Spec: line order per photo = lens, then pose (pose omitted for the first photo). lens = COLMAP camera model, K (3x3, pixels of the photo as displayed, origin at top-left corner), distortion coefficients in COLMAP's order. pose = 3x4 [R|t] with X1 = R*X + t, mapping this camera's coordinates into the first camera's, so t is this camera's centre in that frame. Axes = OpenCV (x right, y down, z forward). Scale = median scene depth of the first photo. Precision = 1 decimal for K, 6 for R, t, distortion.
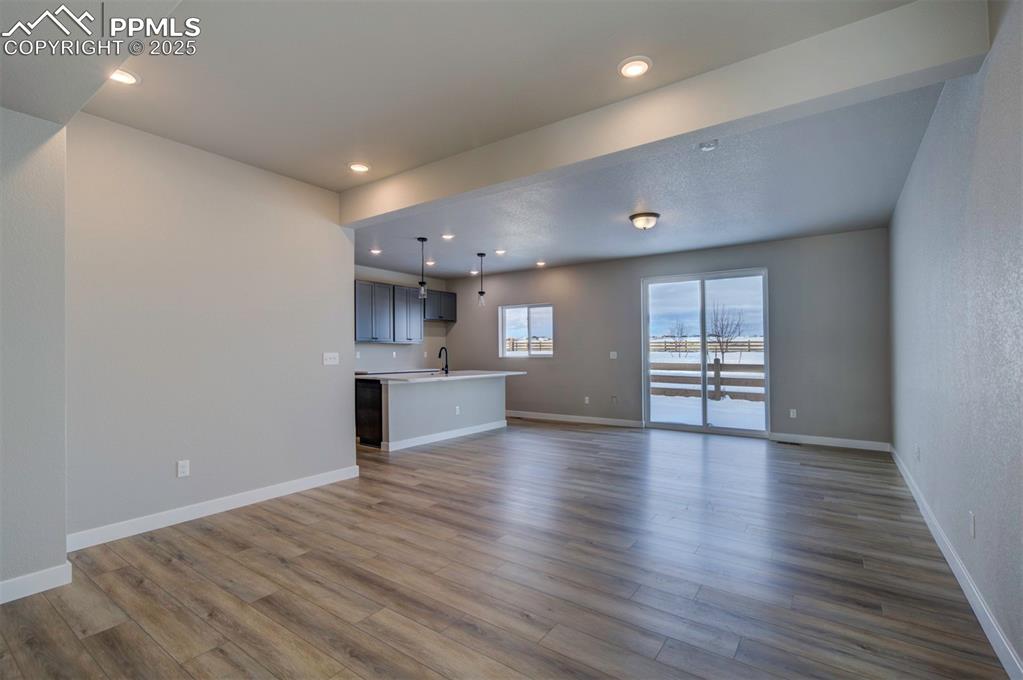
lens RADIAL K [[468.1, 0, 507.5], [0, 468.1, 345.3], [0, 0, 1]] dist [-0.052333, 0.021238]
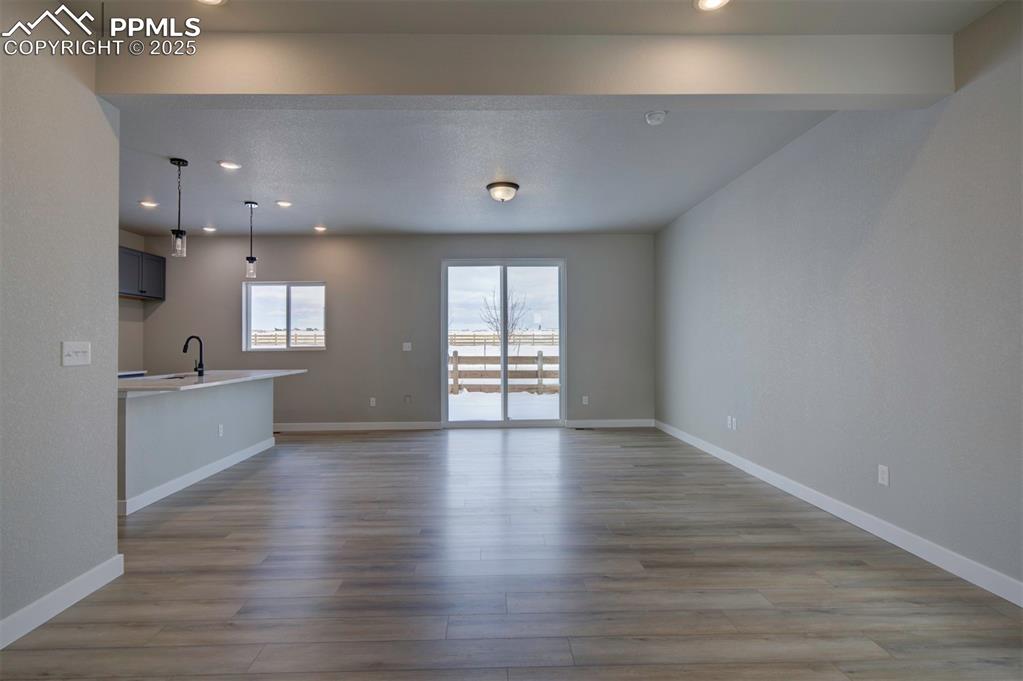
lens RADIAL K [[503.6, 0, 508.6], [0, 503.6, 335.8], [0, 0, 1]] dist [-0.013077, 0.001360]
pose [[0.798493, 0.003465, 0.601994, -0.189477], [0.001393, 0.999970, -0.007603, 0.008743], [-0.602003, 0.006910, 0.798464, 0.166045]]
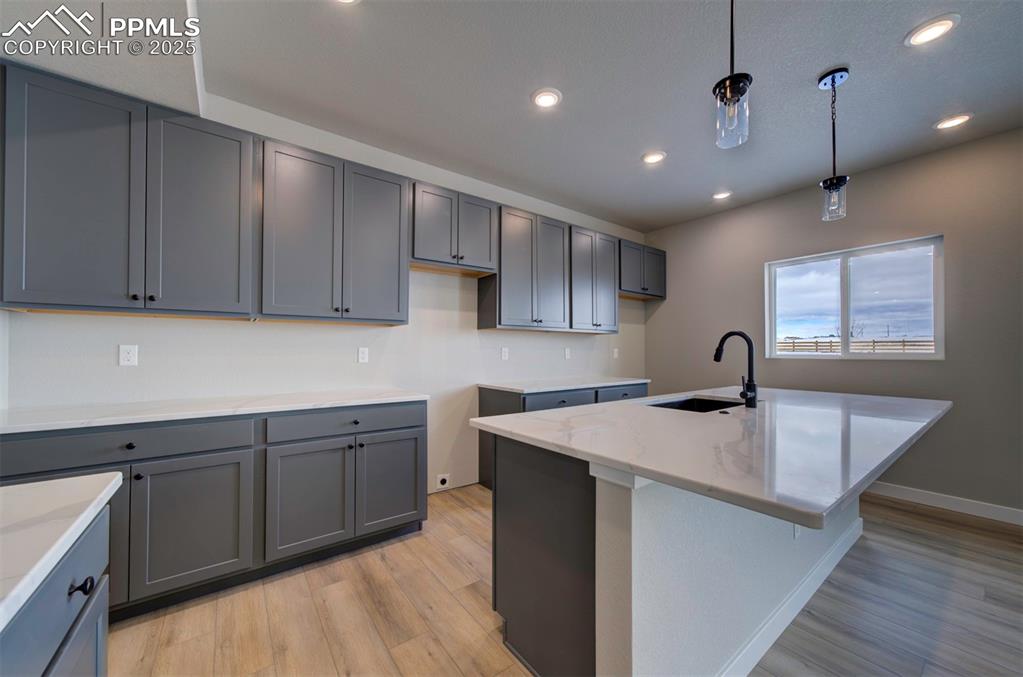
lens RADIAL K [[374.7, 0, 509.8], [0, 374.7, 343.1], [0, 0, 1]] dist [-0.001164, 0.000054]
pose [[0.950962, -0.005103, -0.309266, -0.193645], [0.001546, 0.999930, -0.011745, 0.014349], [0.309304, 0.010691, 0.950903, 0.621125]]
